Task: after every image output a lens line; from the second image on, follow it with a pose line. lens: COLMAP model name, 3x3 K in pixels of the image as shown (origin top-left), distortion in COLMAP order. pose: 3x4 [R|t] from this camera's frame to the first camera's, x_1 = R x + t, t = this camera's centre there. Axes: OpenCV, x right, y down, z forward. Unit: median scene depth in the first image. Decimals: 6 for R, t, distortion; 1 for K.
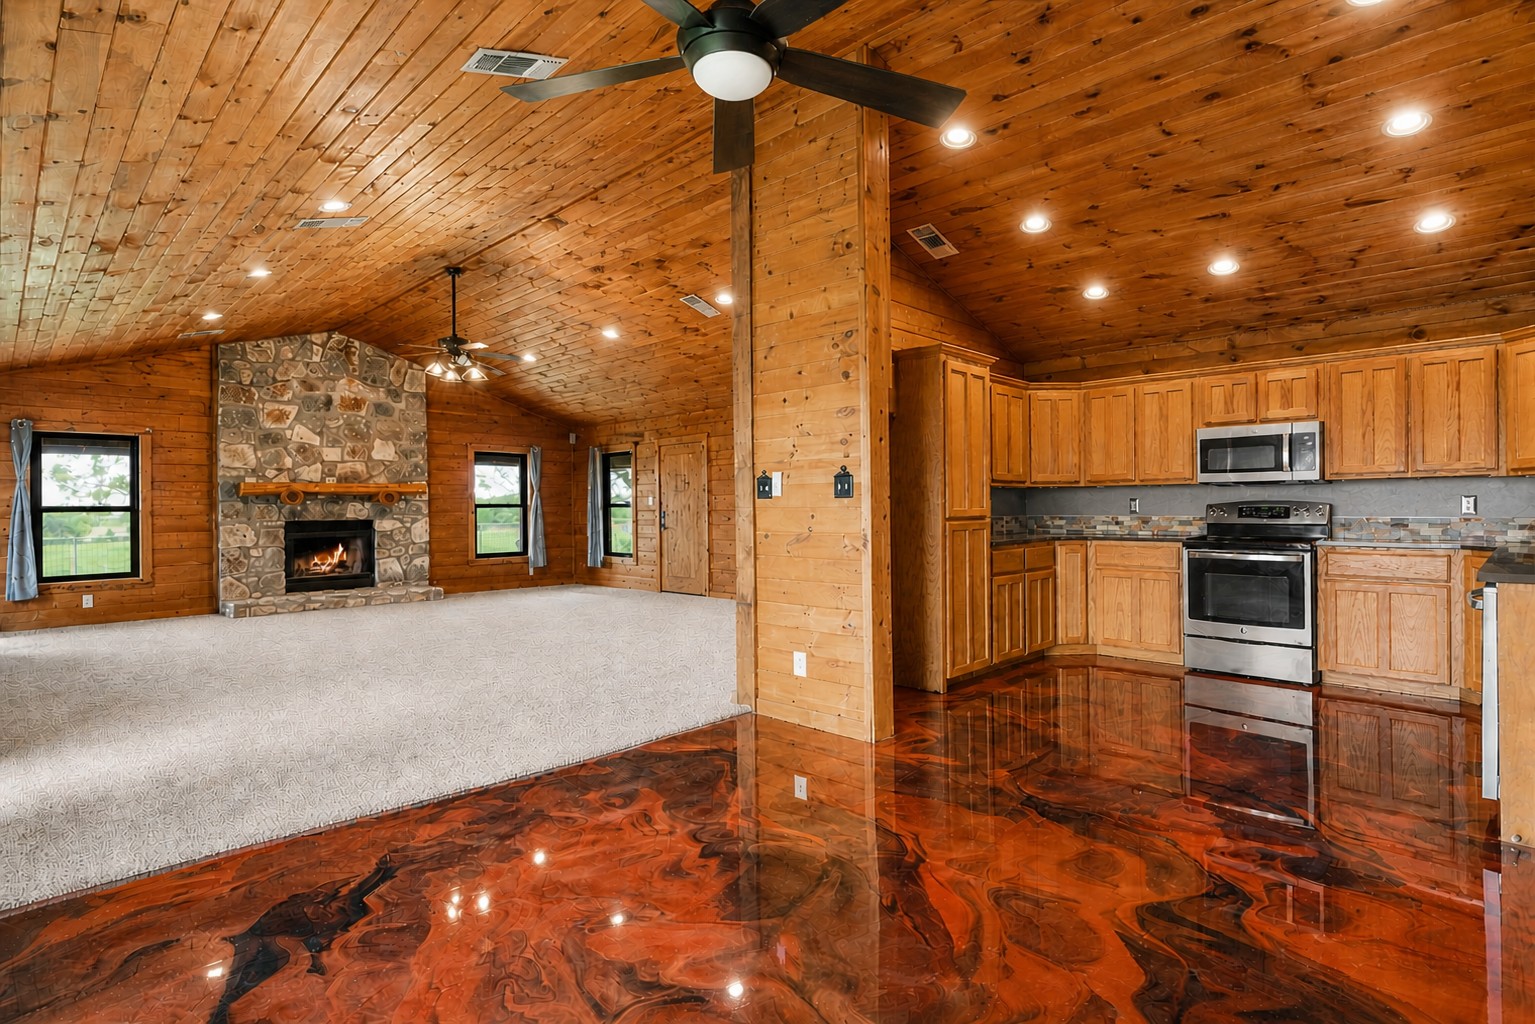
lens RADIAL K [[725.2, 0, 767.5], [0, 725.2, 512.0], [0, 0, 1]] dist [-0.000045, -0.000347]
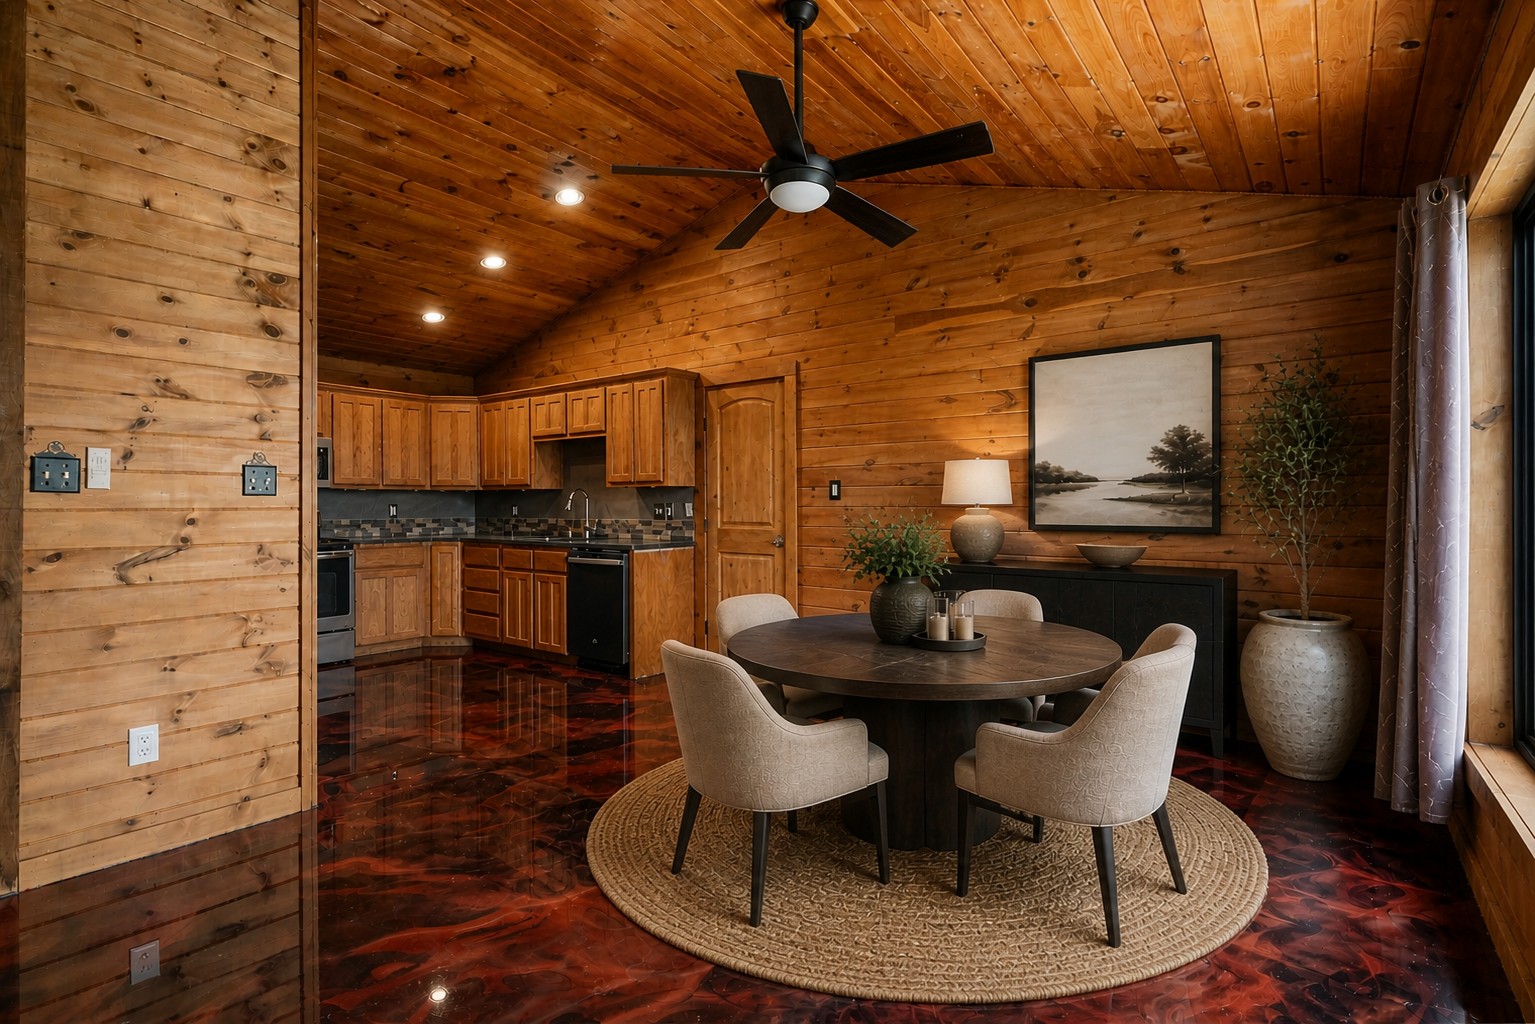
lens RADIAL K [[725.2, 0, 767.5], [0, 725.2, 512.0], [0, 0, 1]] dist [-0.000045, -0.000347]
pose [[-0.109177, 0.001898, 0.994021, -0.490549], [0.006132, 0.999980, -0.001236, 0.000089], [-0.994003, 0.005960, -0.109186, 0.405091]]
